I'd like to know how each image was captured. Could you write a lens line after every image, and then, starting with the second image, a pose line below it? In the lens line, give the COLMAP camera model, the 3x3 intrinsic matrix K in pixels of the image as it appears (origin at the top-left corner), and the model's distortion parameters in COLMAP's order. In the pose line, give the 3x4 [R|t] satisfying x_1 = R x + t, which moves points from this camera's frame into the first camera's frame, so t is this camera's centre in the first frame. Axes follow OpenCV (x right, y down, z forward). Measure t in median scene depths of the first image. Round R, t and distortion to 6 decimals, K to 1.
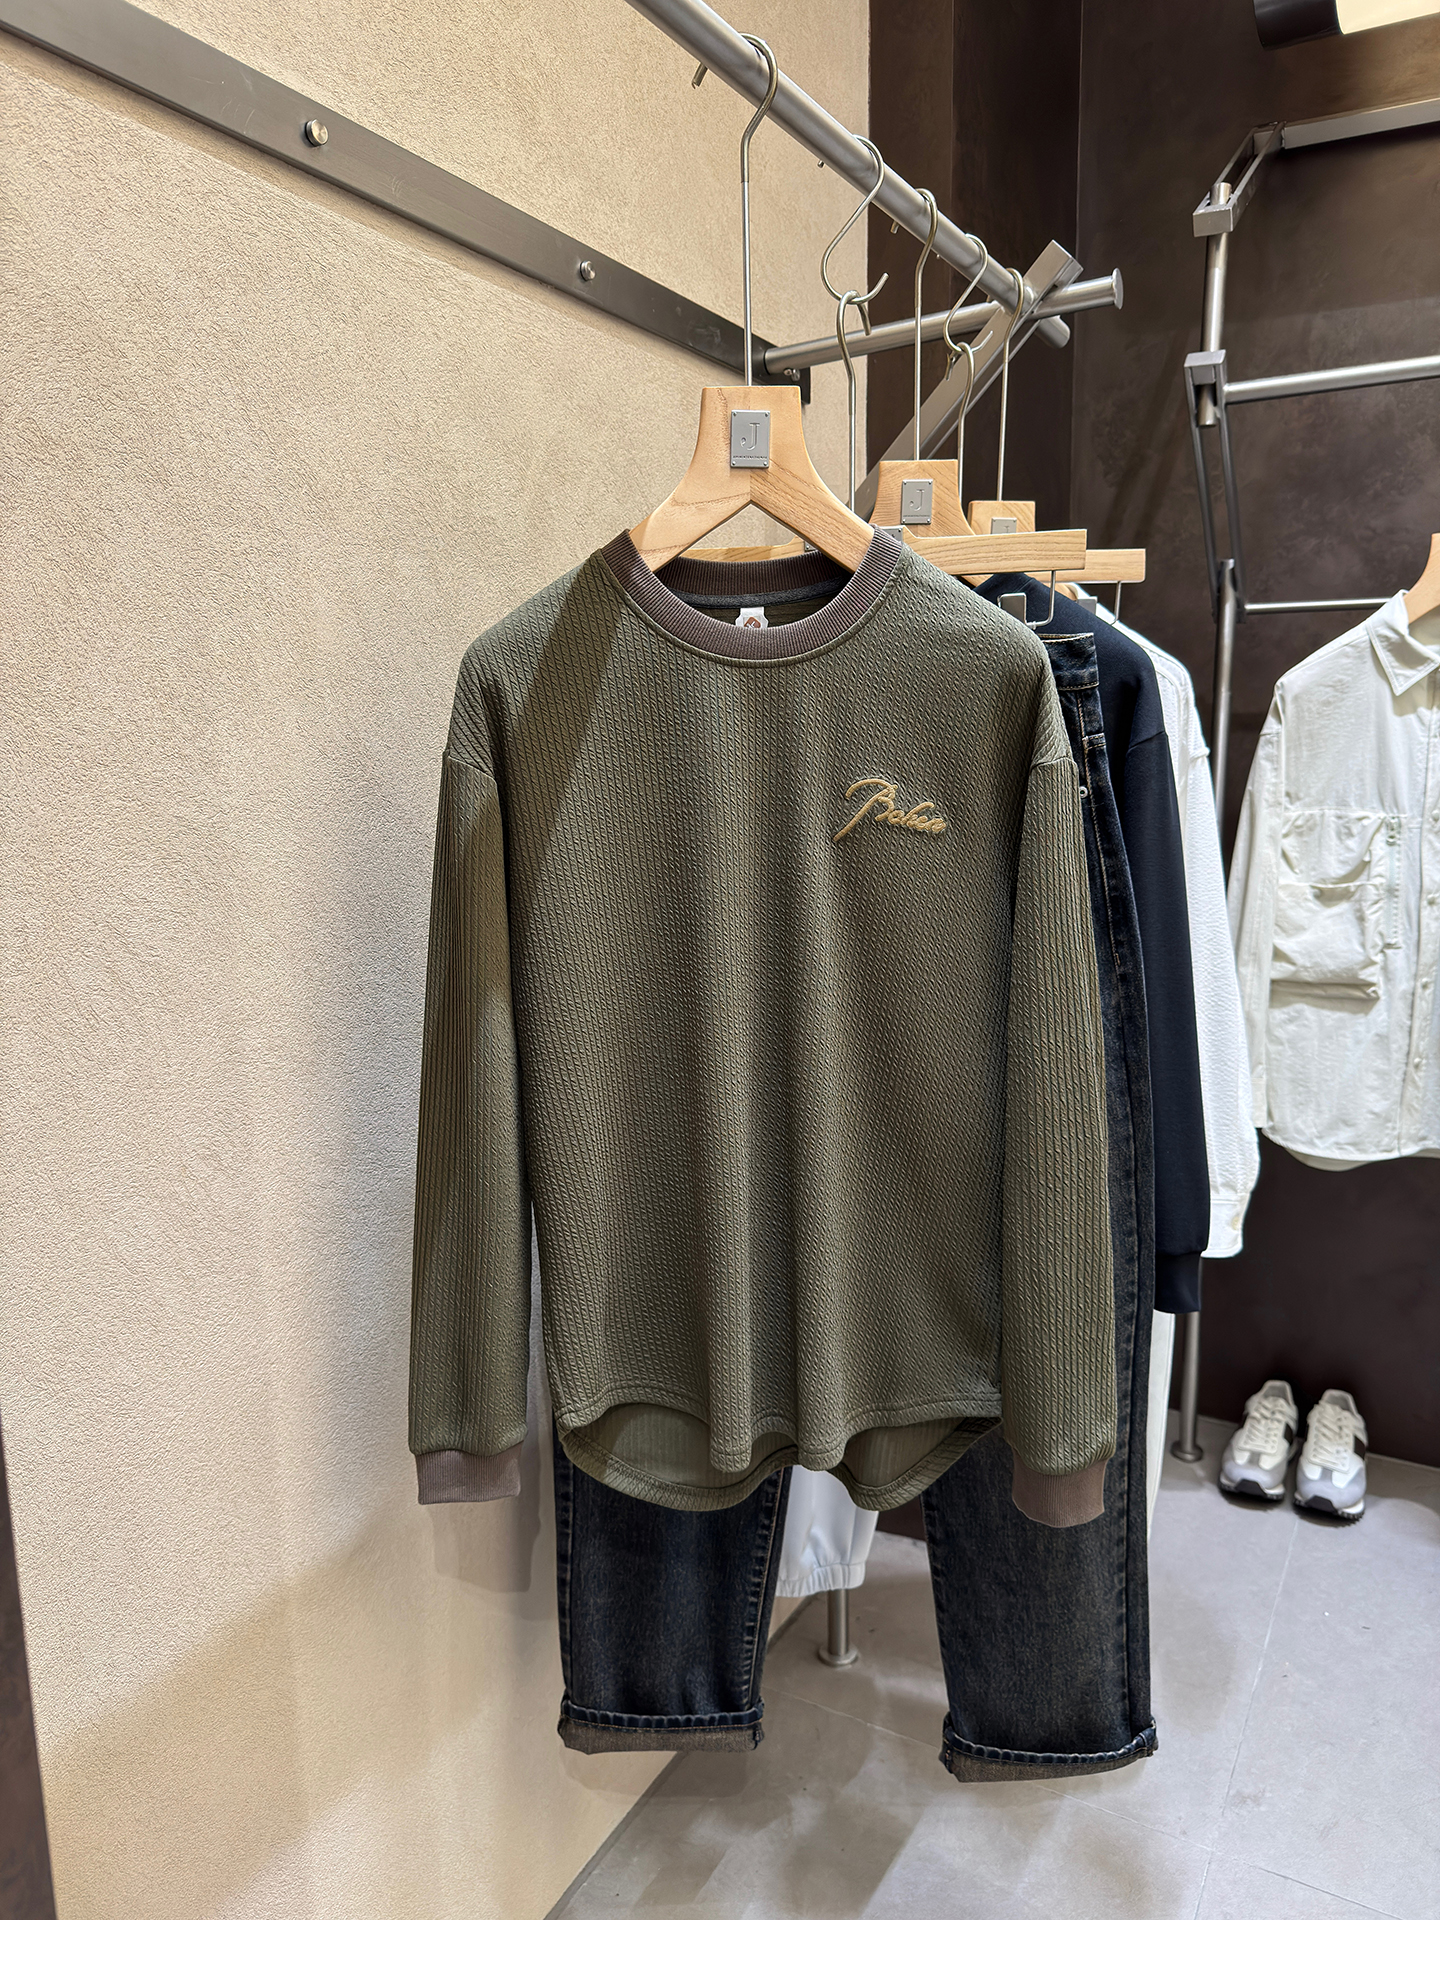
lens RADIAL K [[1389.6, 0, 715.7], [0, 1389.6, 987.8], [0, 0, 1]] dist [-0.020965, 0.004936]
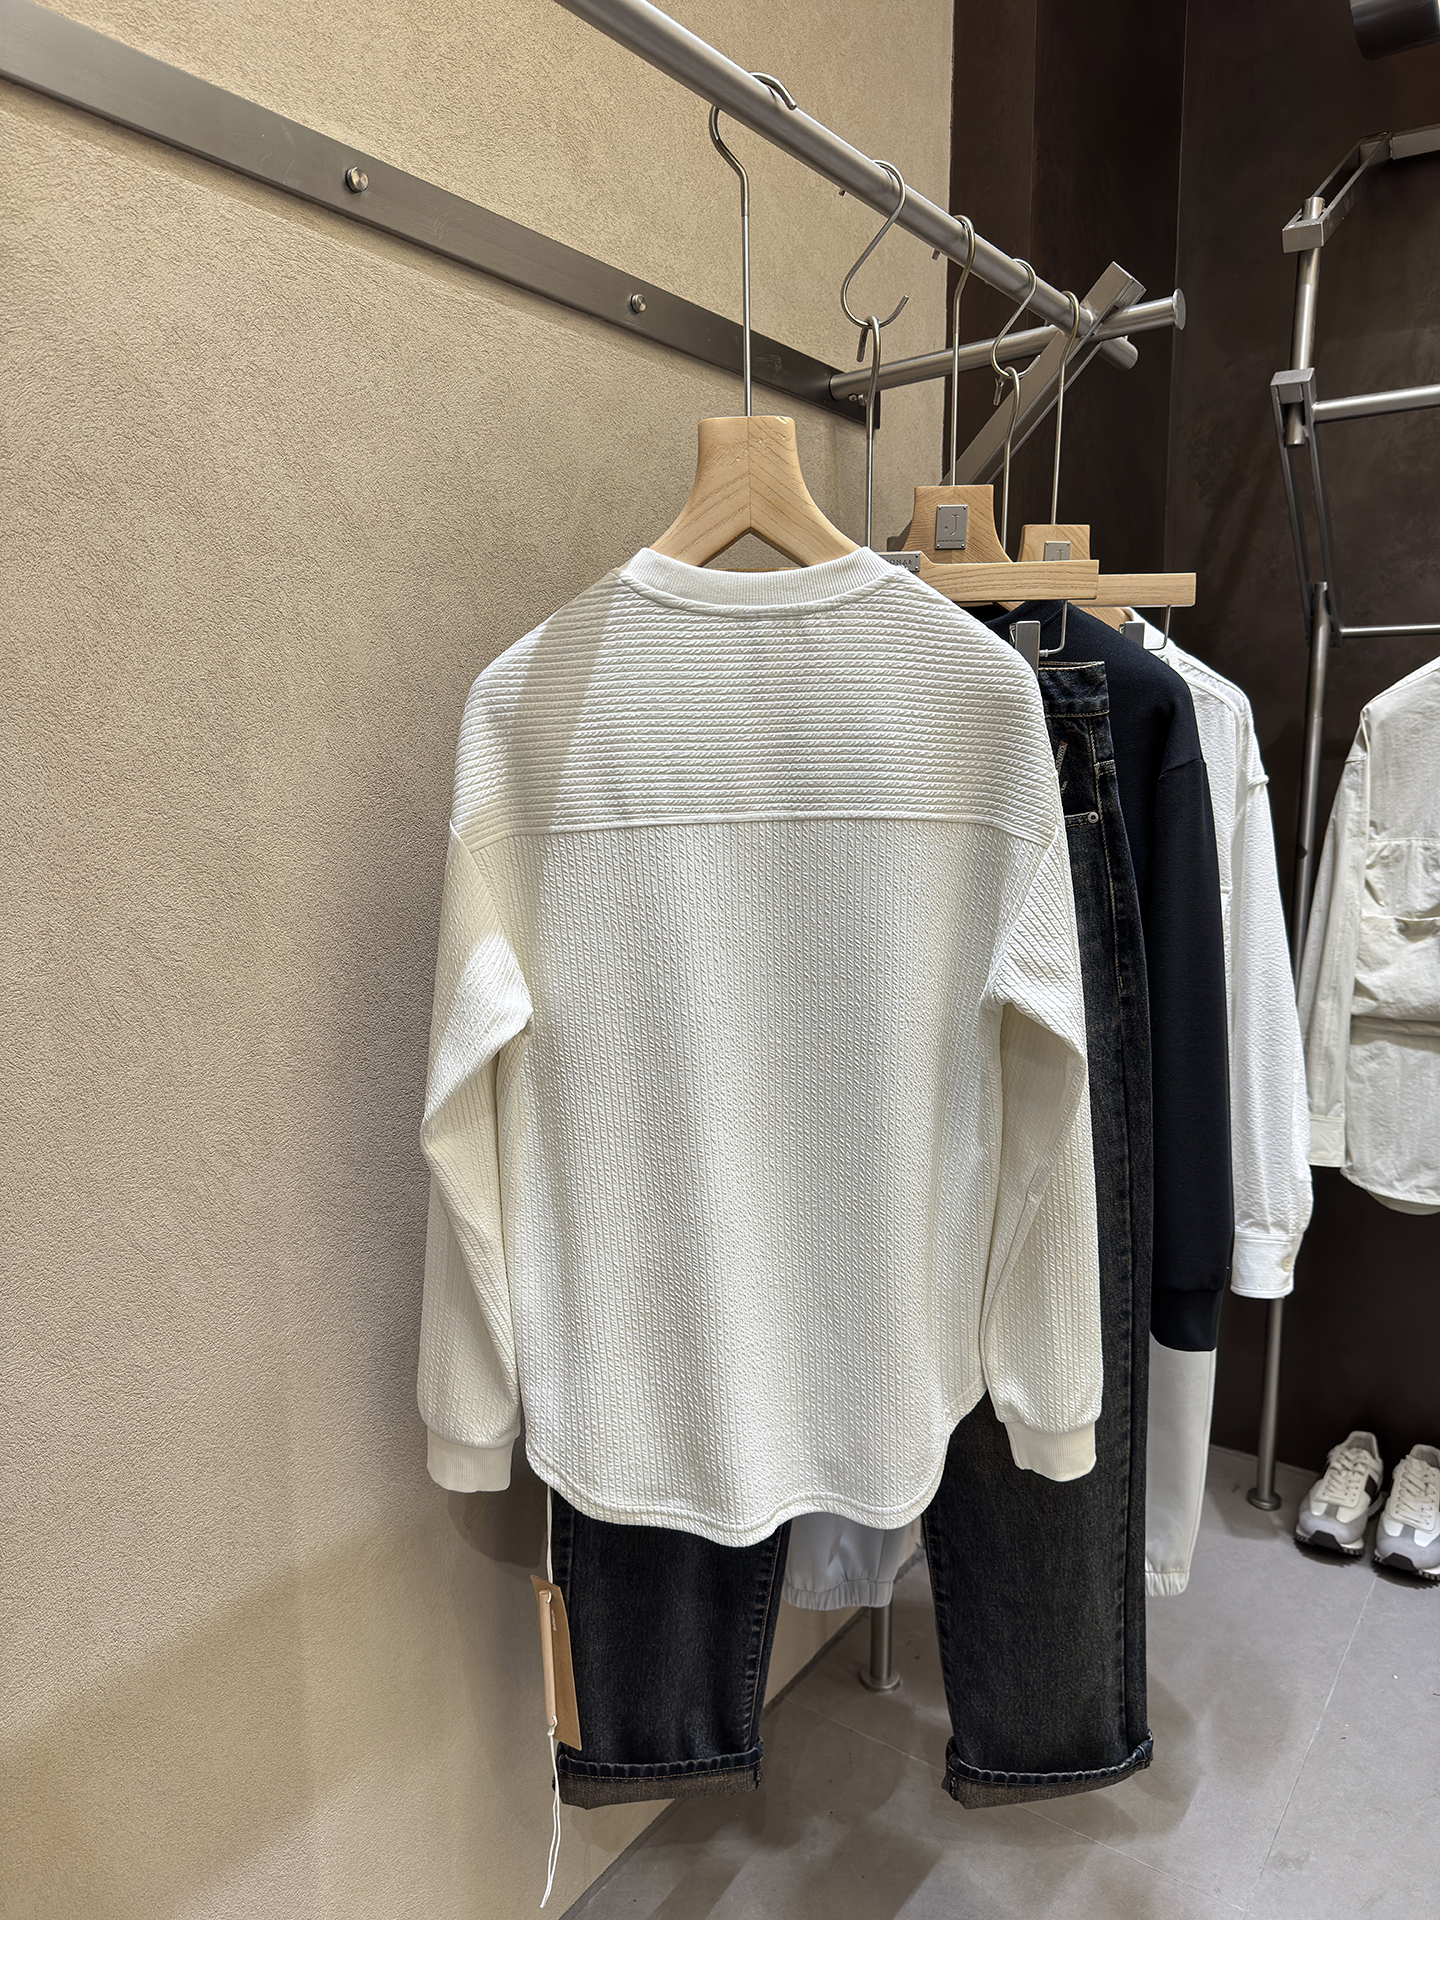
lens RADIAL K [[1389.6, 0, 718.1], [0, 1389.6, 992.8], [0, 0, 1]] dist [-0.020965, 0.004936]
pose [[0.994828, 0.027513, -0.097775, 0.076961], [-0.028447, 0.999562, -0.008171, -0.001194], [0.097507, 0.010910, 0.995175, -0.007865]]
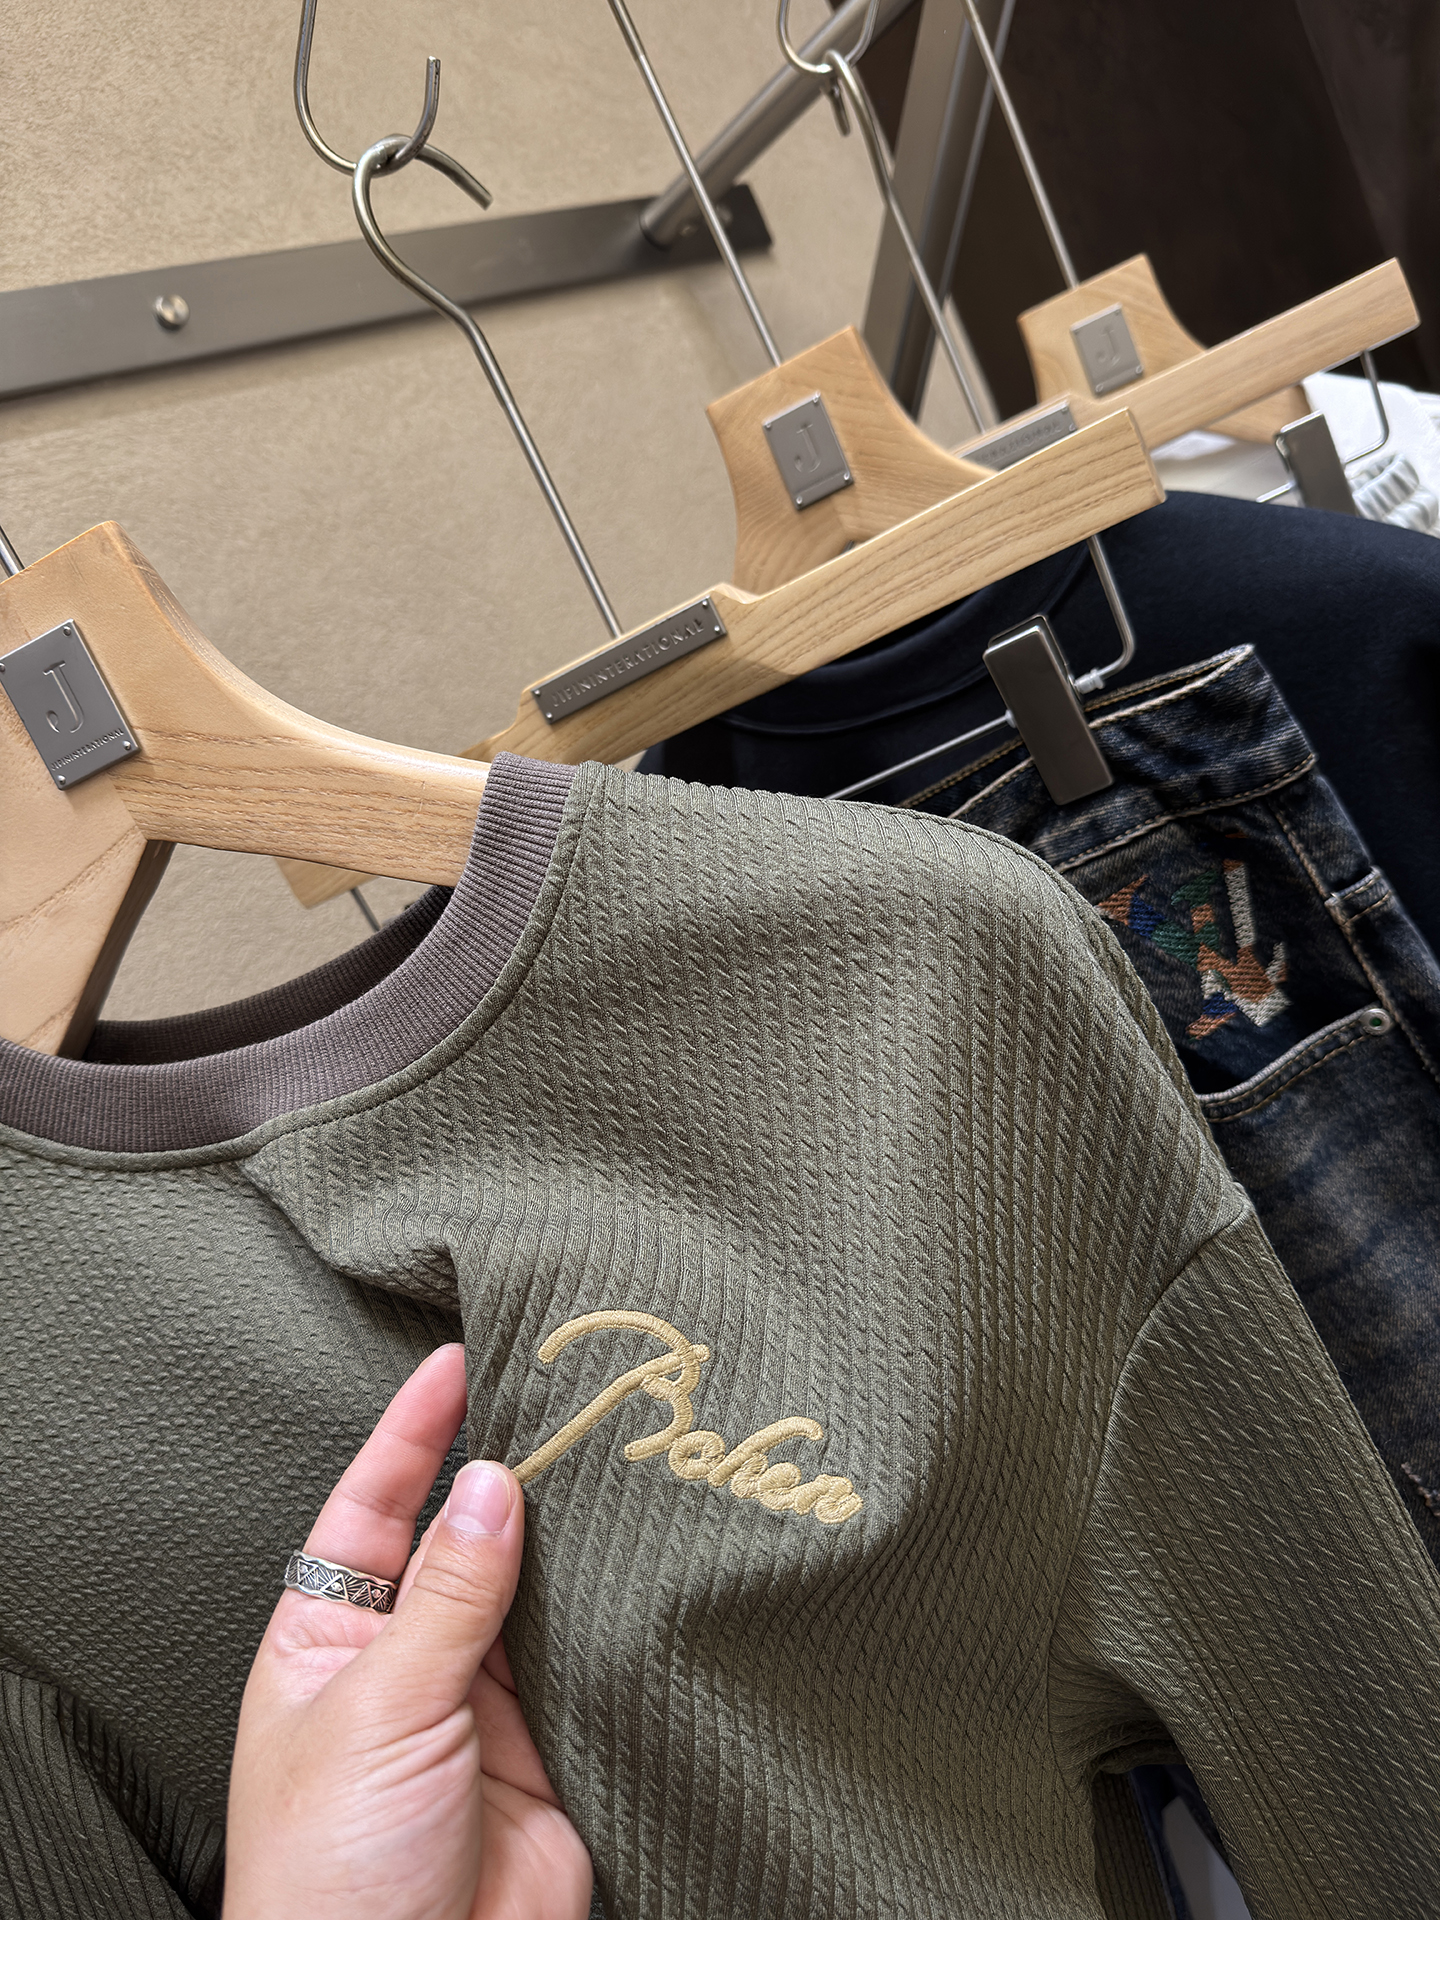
lens RADIAL K [[1389.6, 0, 725.3], [0, 1389.6, 939.8], [0, 0, 1]] dist [-0.020965, 0.004936]
pose [[0.866947, -0.323788, -0.378900, 0.222606], [0.356354, 0.934196, 0.017046, -0.200696], [0.348447, -0.149800, 0.925281, 0.499510]]
